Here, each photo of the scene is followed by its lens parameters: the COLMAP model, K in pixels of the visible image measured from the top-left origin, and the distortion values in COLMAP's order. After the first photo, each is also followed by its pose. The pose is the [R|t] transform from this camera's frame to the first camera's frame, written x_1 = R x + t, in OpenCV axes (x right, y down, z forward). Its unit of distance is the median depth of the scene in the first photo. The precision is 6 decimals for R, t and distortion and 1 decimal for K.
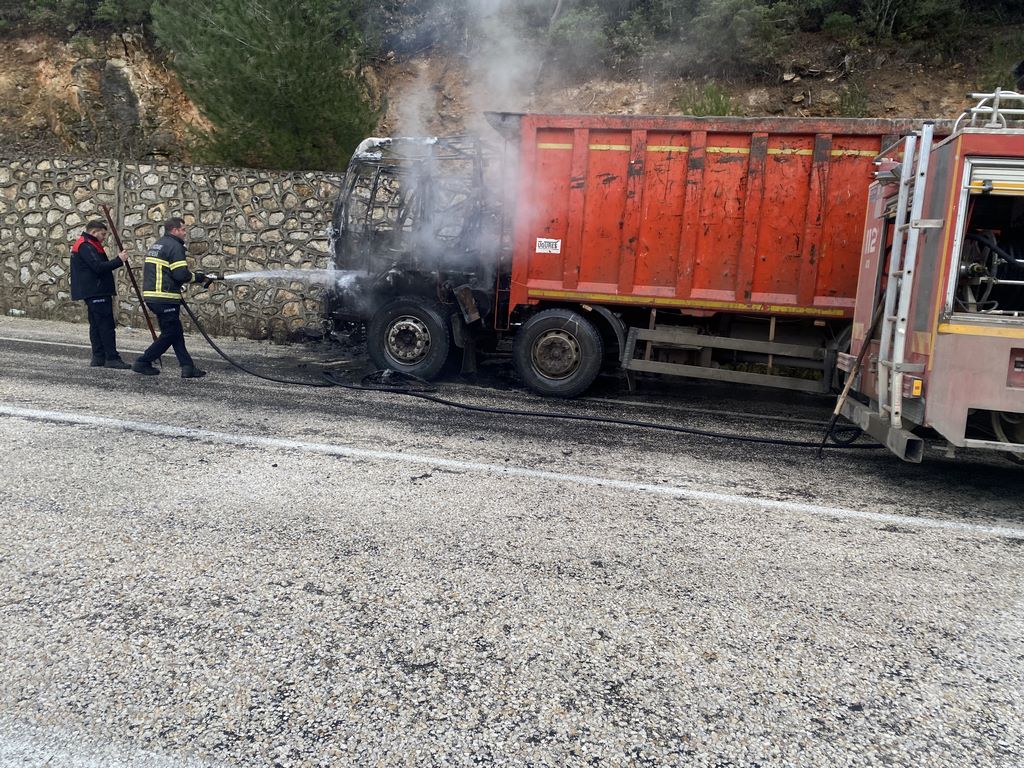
lens RADIAL K [[769.4, 0, 512.0], [0, 769.4, 384.0], [0, 0, 1]] dist [0.027178, -0.028747]
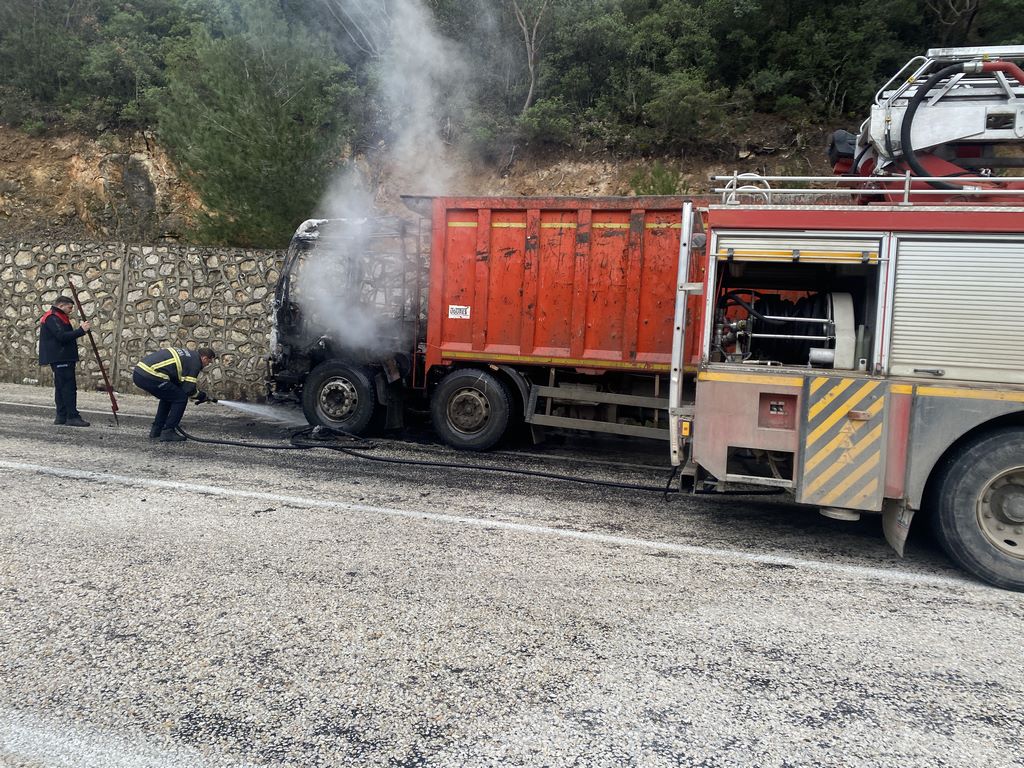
lens RADIAL K [[769.0, 0, 514.2], [0, 769.0, 381.0], [0, 0, 1]] dist [0.035682, -0.034338]
pose [[0.998196, -0.008113, -0.059484, 0.199173], [0.002418, 0.995456, -0.095191, 0.024595], [0.059986, 0.094875, 0.993680, -0.085953]]
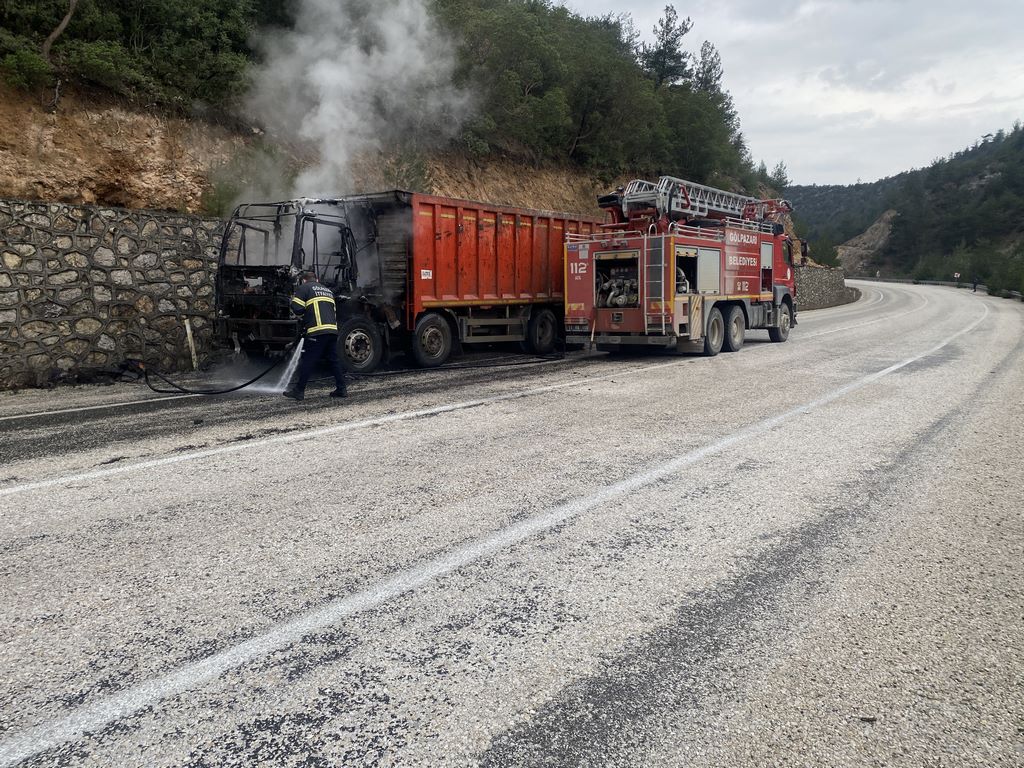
lens RADIAL K [[837.9, 0, 512.0], [0, 837.9, 384.0], [0, 0, 1]] dist [0.039304, -0.006123]
pose [[0.375710, -0.168878, 0.911220, -1.591133], [0.167013, 0.979496, 0.112669, -0.128581], [-0.911564, 0.109855, 0.396211, 0.174443]]
